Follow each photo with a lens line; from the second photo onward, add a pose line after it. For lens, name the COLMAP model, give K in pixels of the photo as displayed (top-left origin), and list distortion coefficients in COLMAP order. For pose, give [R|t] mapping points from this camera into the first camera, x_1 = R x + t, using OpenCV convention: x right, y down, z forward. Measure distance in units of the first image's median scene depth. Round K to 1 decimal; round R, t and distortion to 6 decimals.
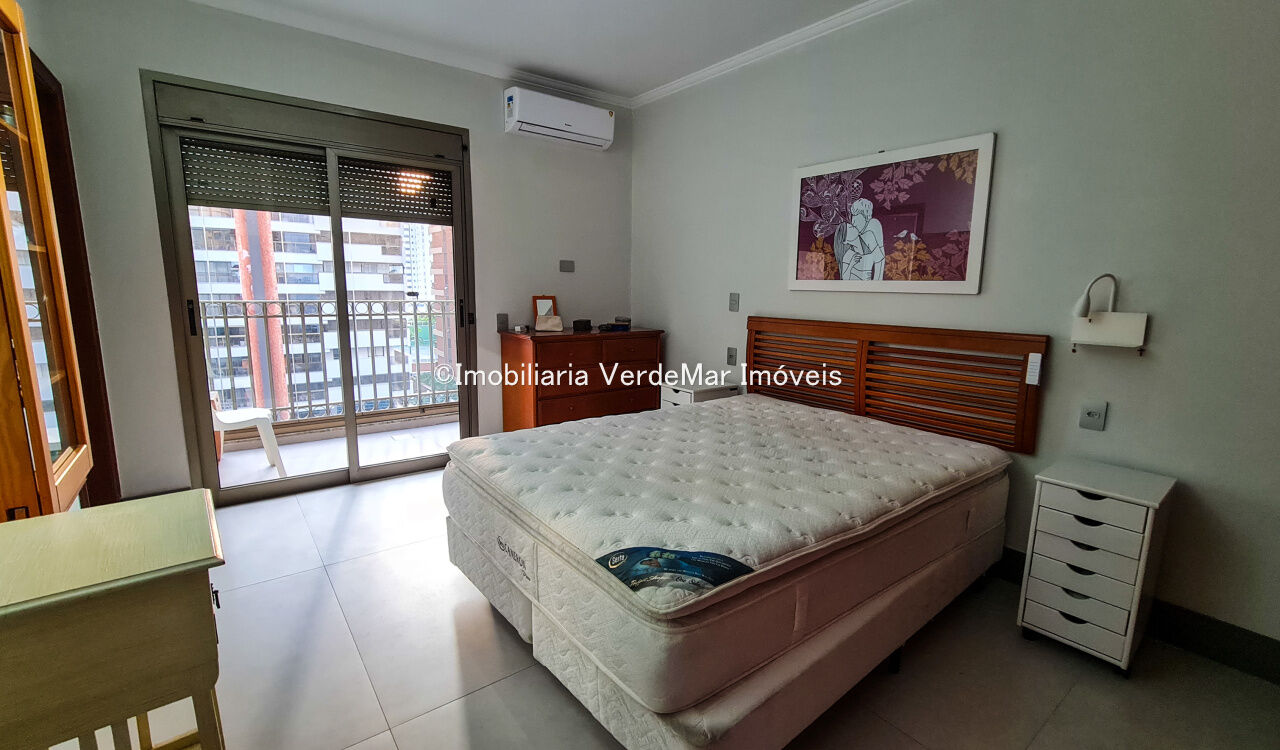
lens RADIAL K [[574.7, 0, 661.9], [0, 574.7, 382.4], [0, 0, 1]] dist [-0.003592, -0.000933]
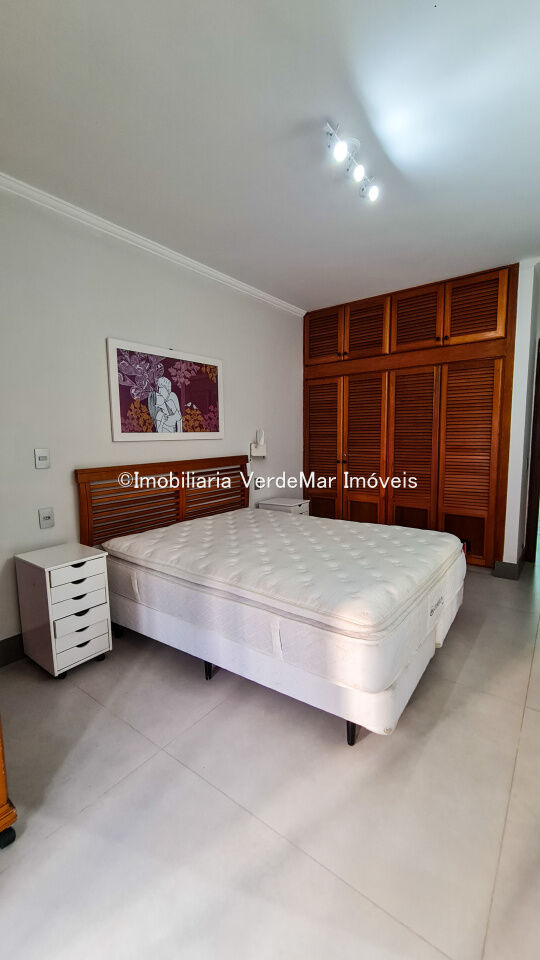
lens RADIAL K [[403.8, 0, 270.5], [0, 403.8, 480.3], [0, 0, 1]] dist [0.001901, 0.000287]
pose [[-0.265377, -0.127461, 0.955682, -0.763200], [0.165829, 0.970417, 0.175474, -0.206681], [-0.949777, 0.205047, -0.236389, 1.071359]]
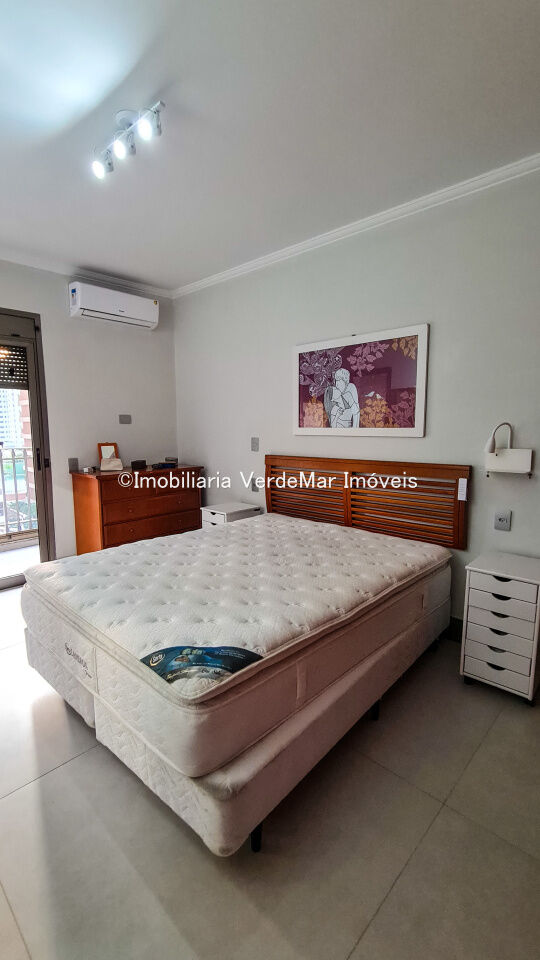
lens RADIAL K [[437.2, 0, 267.8], [0, 437.2, 485.5], [0, 0, 1]] dist [-0.002444, -0.000243]
pose [[0.991093, -0.038836, 0.127386, 0.028995], [0.042565, 0.998737, -0.026679, -0.020676], [-0.126189, 0.031863, 0.991494, -0.006873]]
